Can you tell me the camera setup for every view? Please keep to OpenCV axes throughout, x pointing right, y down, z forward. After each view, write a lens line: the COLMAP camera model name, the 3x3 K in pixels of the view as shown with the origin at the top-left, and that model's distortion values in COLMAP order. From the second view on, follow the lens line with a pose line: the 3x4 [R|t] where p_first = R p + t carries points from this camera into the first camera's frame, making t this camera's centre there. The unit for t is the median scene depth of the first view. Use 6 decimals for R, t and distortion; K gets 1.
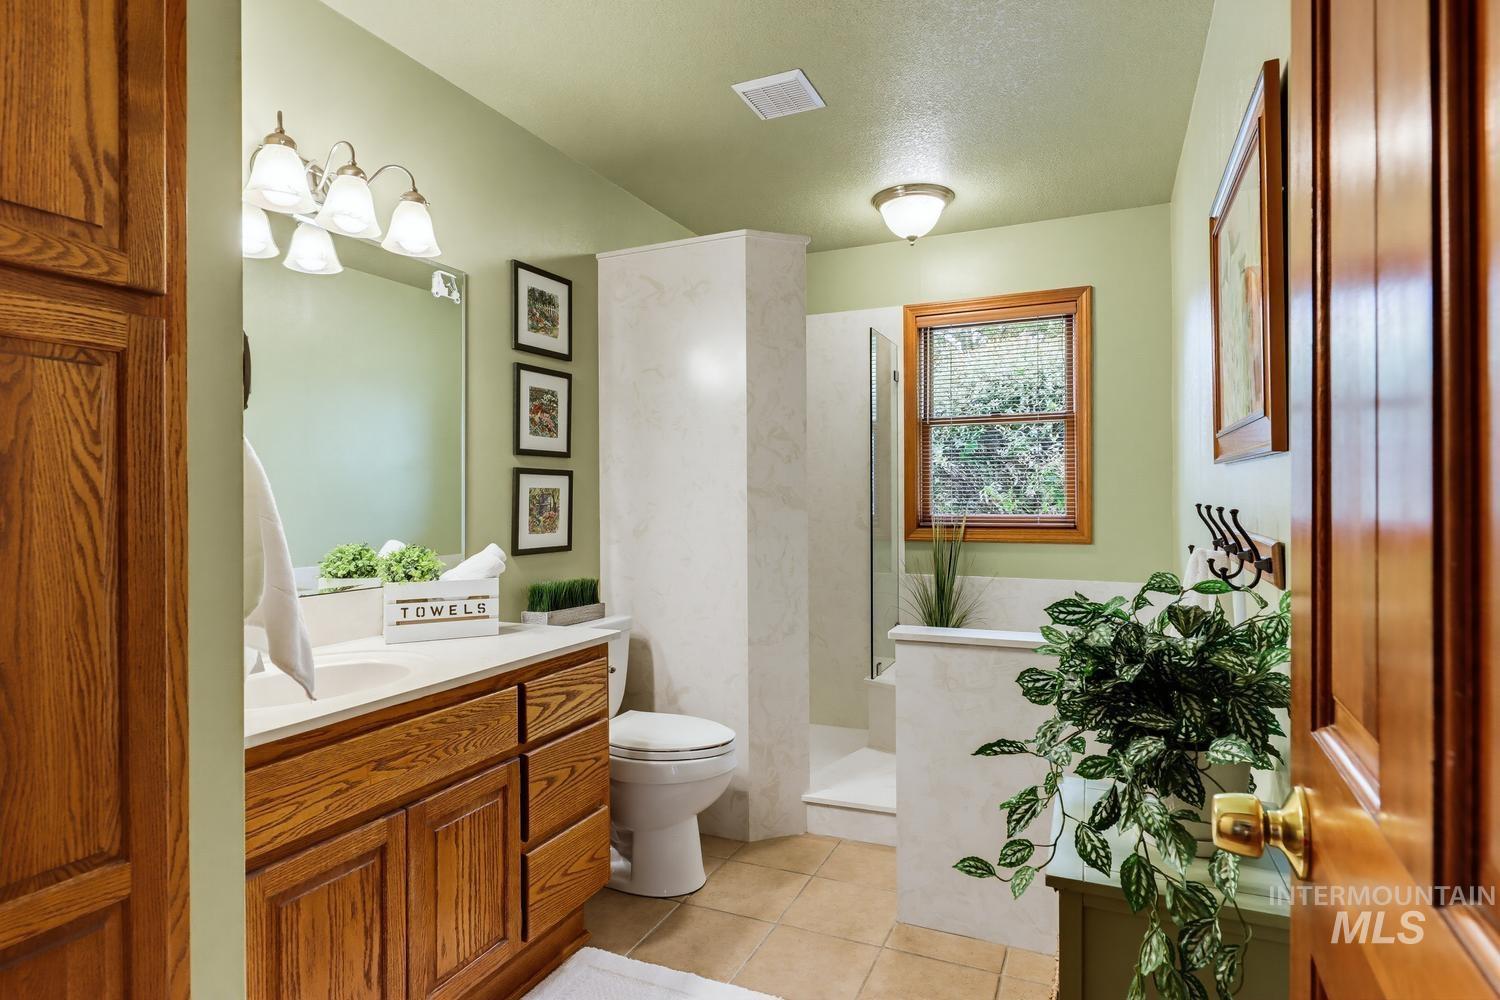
lens RADIAL K [[827.4, 0, 761.0], [0, 827.4, 473.3], [0, 0, 1]] dist [0.002097, 0.000371]
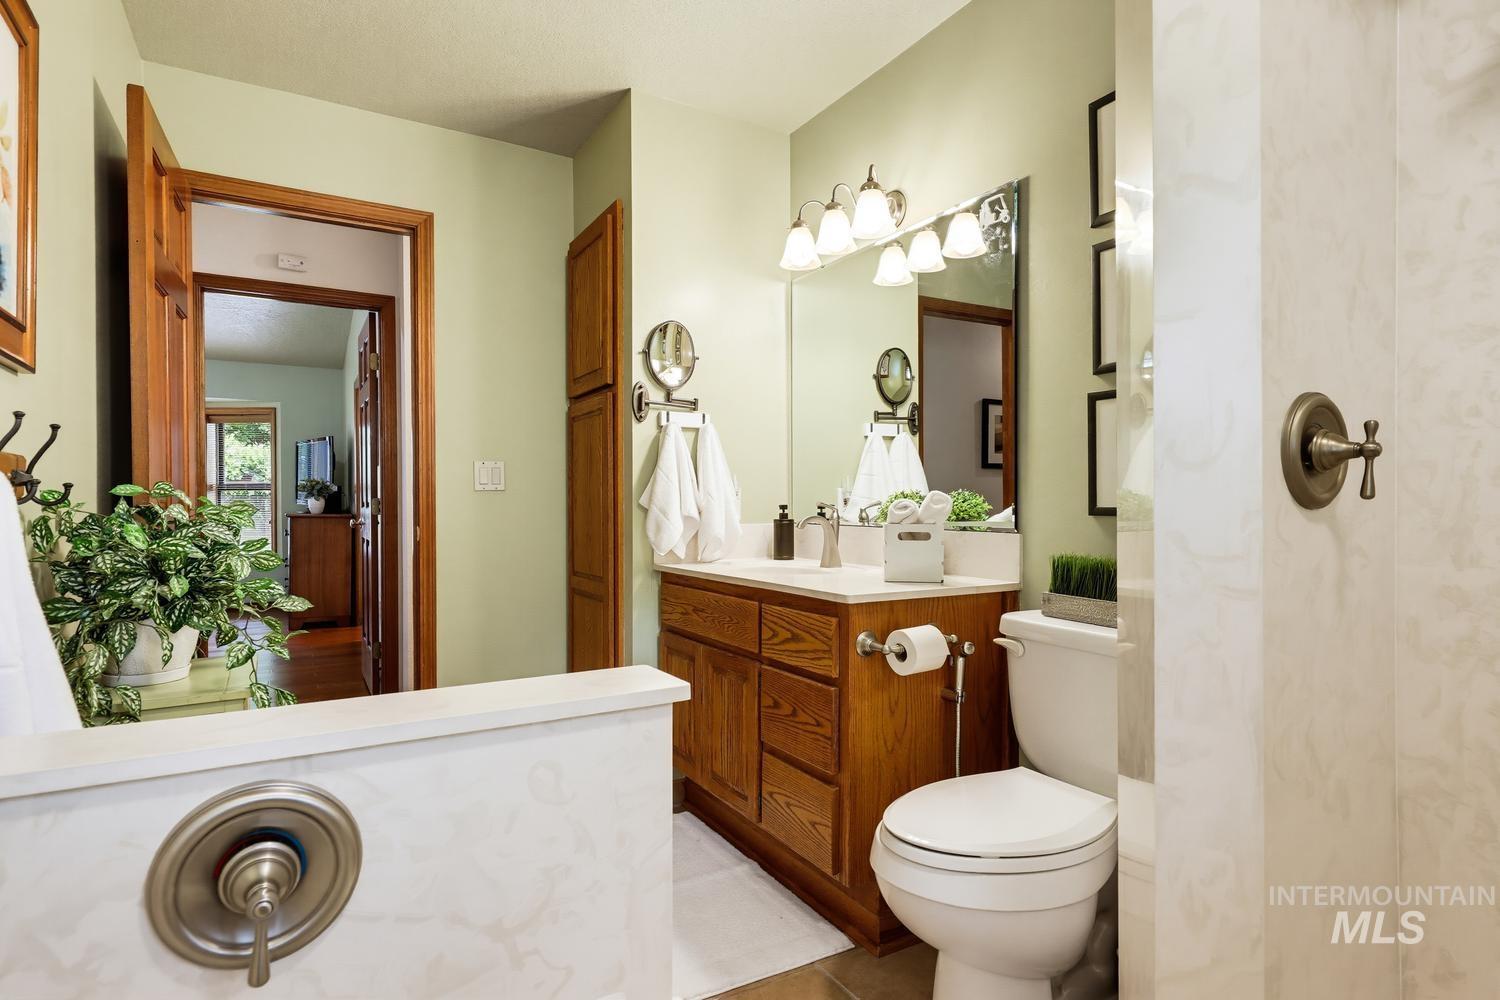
lens RADIAL K [[775.4, 0, 750.1], [0, 775.4, 494.0], [0, 0, 1]] dist [0.002520, 0.000676]
pose [[-0.590167, -0.000757, -0.807281, 0.563541], [0.030379, 0.999270, -0.023146, 0.116864], [0.806709, -0.038184, -0.589713, 1.529772]]
